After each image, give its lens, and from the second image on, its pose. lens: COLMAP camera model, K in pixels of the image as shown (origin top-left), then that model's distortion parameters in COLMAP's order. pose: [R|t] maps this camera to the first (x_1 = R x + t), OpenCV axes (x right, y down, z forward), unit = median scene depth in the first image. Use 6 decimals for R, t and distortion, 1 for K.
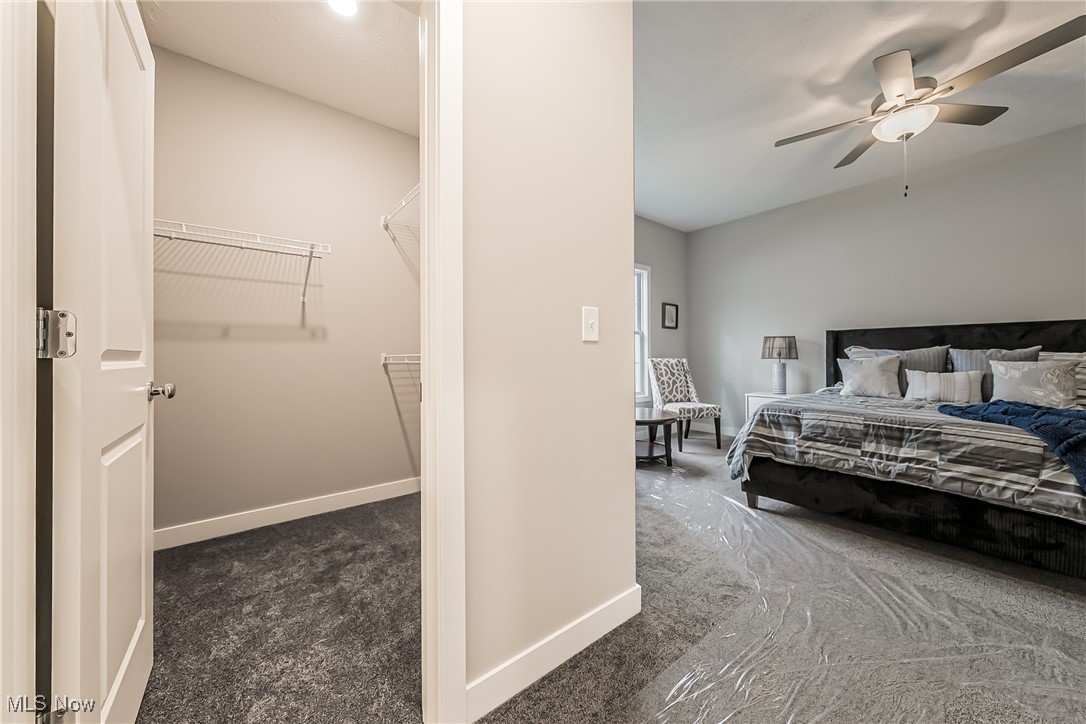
lens RADIAL K [[372.2, 0, 537.3], [0, 372.2, 352.9], [0, 0, 1]] dist [-0.001795, -0.000093]
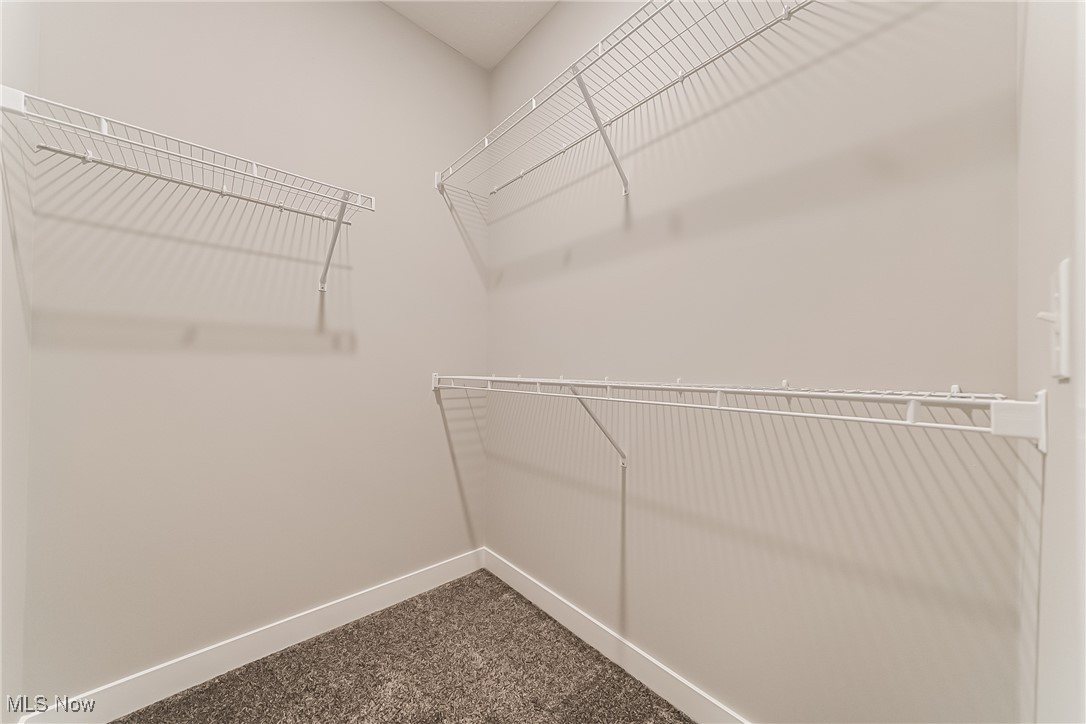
lens RADIAL K [[372.2, 0, 546.6], [0, 372.2, 362.8], [0, 0, 1]] dist [-0.001795, -0.000093]
pose [[0.998750, 0.003486, 0.049869, -0.277519], [-0.002460, 0.999784, -0.020618, -0.004130], [-0.049930, 0.020470, 0.998543, 0.350887]]
